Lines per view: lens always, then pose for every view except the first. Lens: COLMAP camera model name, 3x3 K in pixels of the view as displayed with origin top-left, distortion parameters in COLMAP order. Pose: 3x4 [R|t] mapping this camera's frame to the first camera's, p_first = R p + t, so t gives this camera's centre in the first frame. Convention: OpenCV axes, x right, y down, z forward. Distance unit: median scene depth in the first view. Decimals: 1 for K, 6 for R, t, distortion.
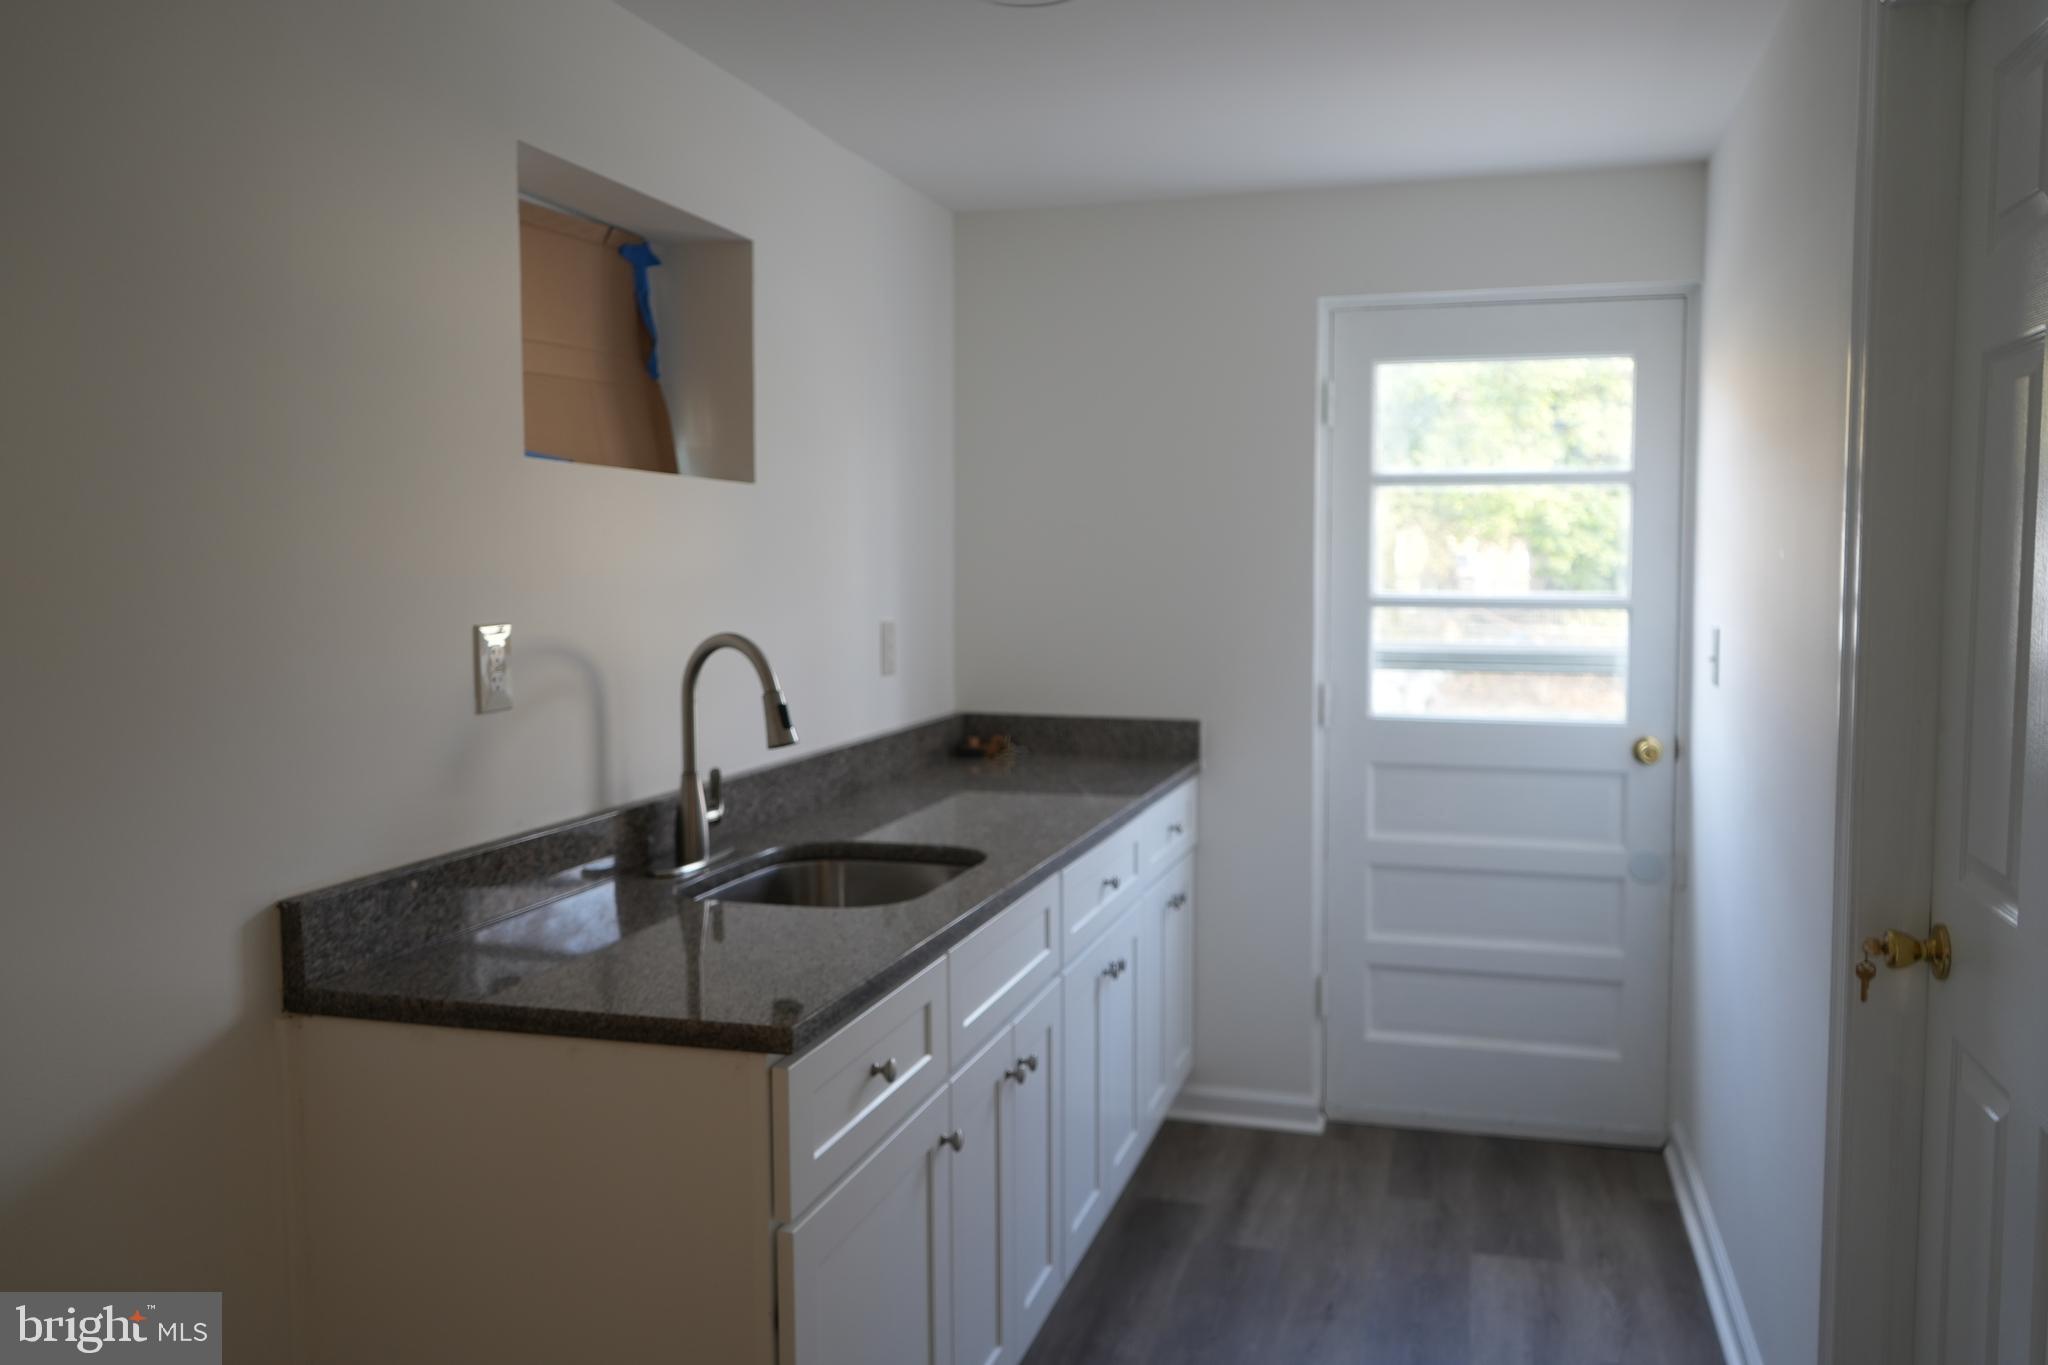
lens RADIAL K [[1657.6, 0, 1024.0], [0, 1657.6, 682.5], [0, 0, 1]] dist [-0.010823, 0.003616]
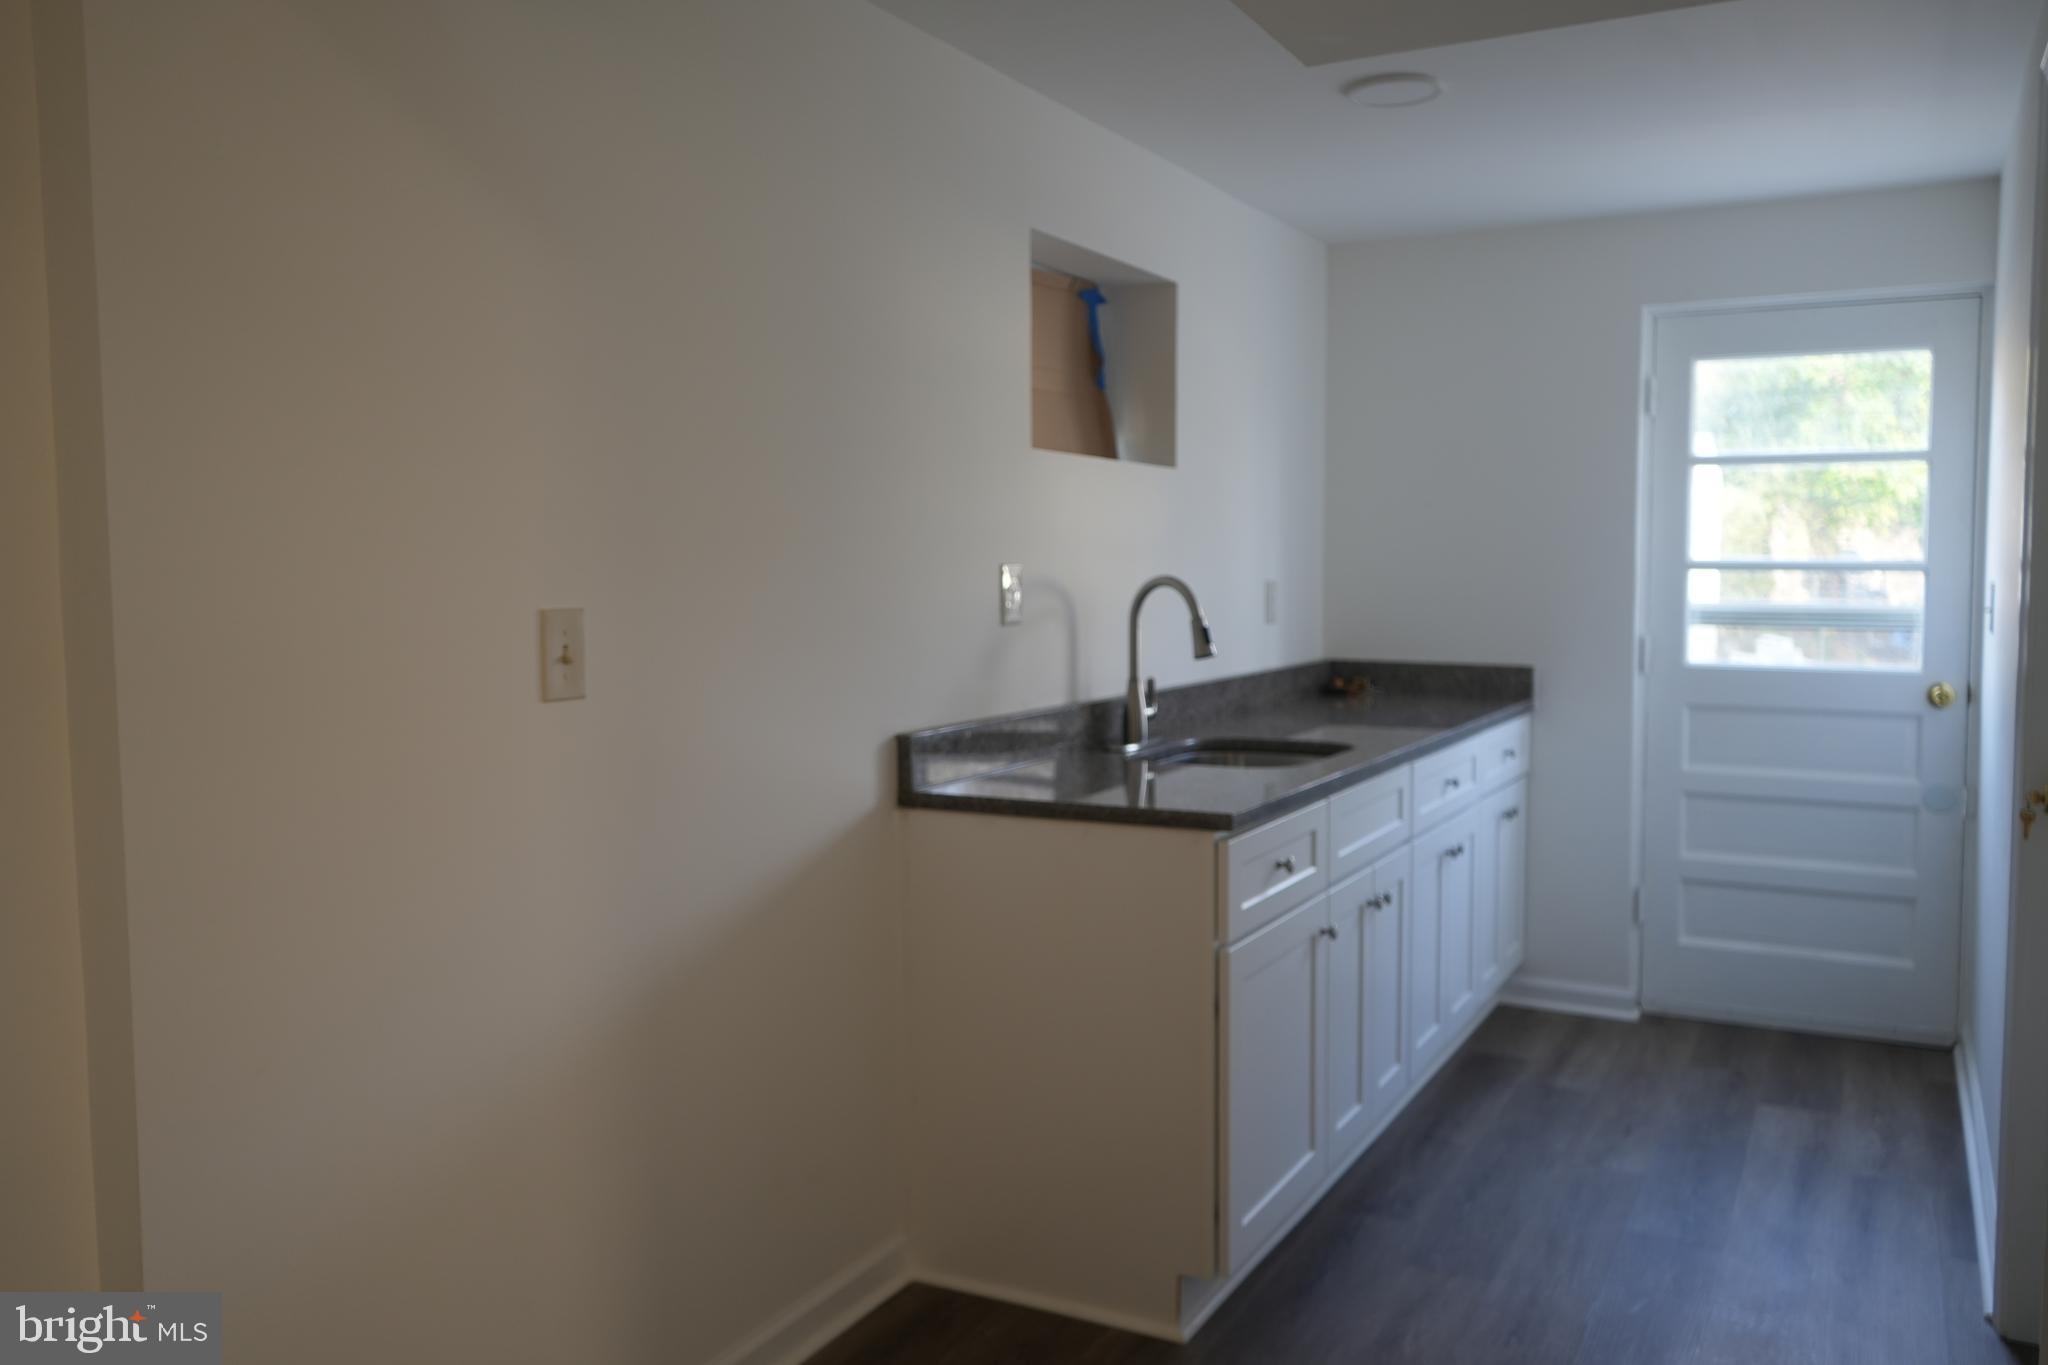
lens RADIAL K [[1657.6, 0, 1024.0], [0, 1657.6, 682.5], [0, 0, 1]] dist [-0.010823, 0.003616]
pose [[0.978359, 0.013713, -0.206462, -0.005768], [-0.013359, 0.999906, 0.003105, 0.037878], [0.206485, -0.000280, 0.978450, -0.246816]]
